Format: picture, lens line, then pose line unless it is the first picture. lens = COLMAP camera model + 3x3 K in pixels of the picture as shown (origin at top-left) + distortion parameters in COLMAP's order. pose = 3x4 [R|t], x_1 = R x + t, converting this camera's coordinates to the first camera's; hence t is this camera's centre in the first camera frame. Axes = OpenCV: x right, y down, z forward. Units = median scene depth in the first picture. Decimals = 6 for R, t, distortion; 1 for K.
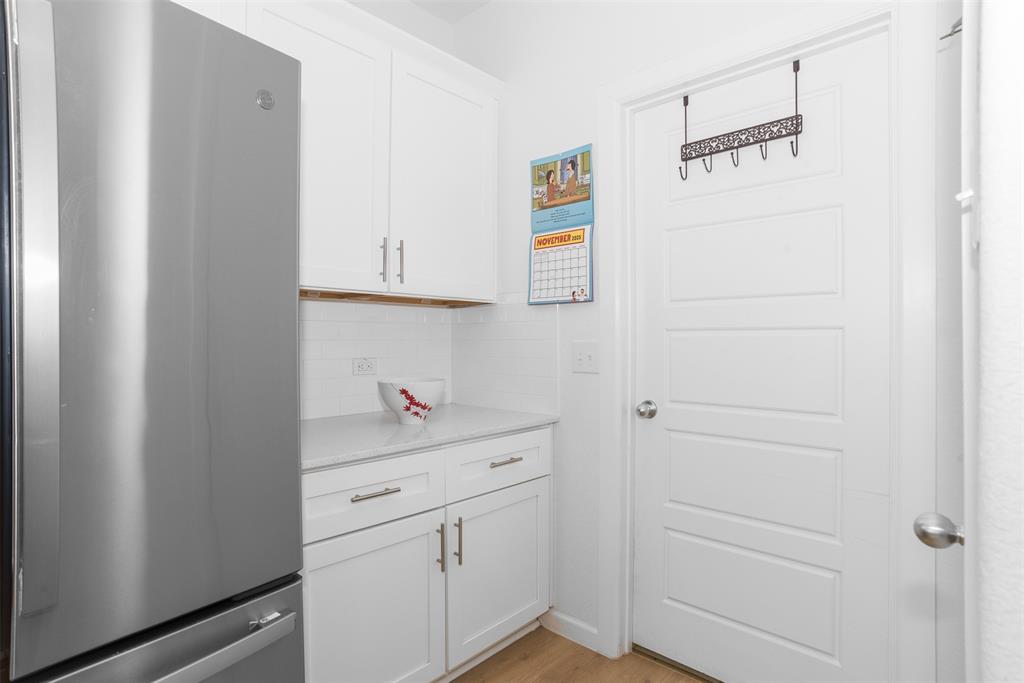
lens RADIAL K [[529.4, 0, 509.3], [0, 529.4, 325.1], [0, 0, 1]] dist [-0.043374, 0.000798]
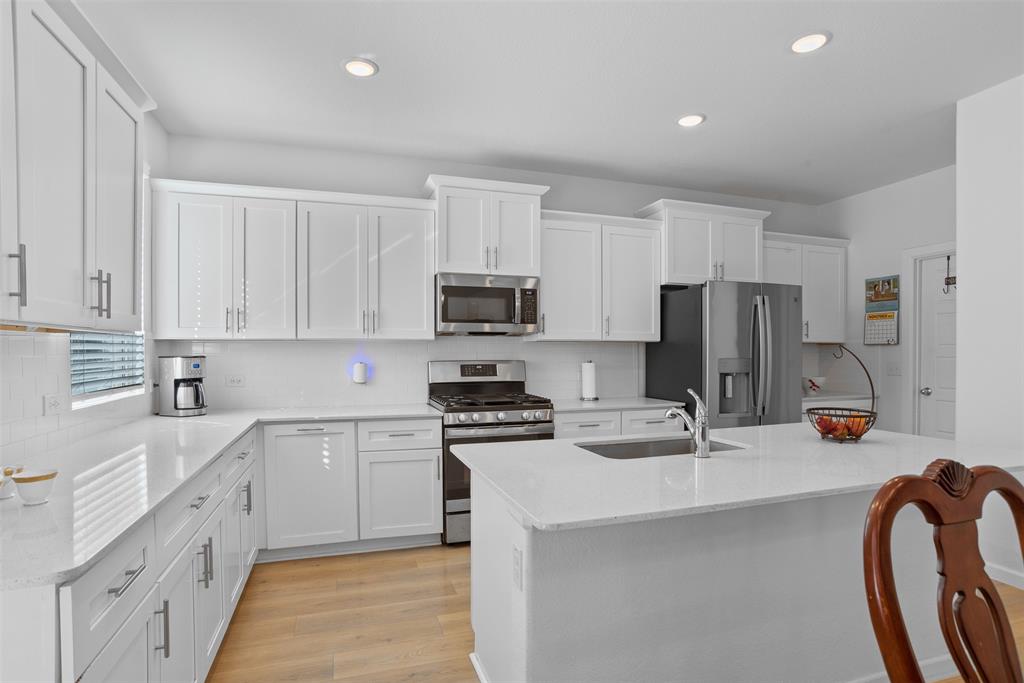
lens RADIAL K [[521.1, 0, 510.1], [0, 521.1, 352.3], [0, 0, 1]] dist [-0.075597, 0.036809]
pose [[0.876318, 0.006195, -0.481693, -0.256125], [0.004818, 0.999755, 0.021624, -0.064574], [0.481709, -0.021270, 0.876073, -1.677214]]
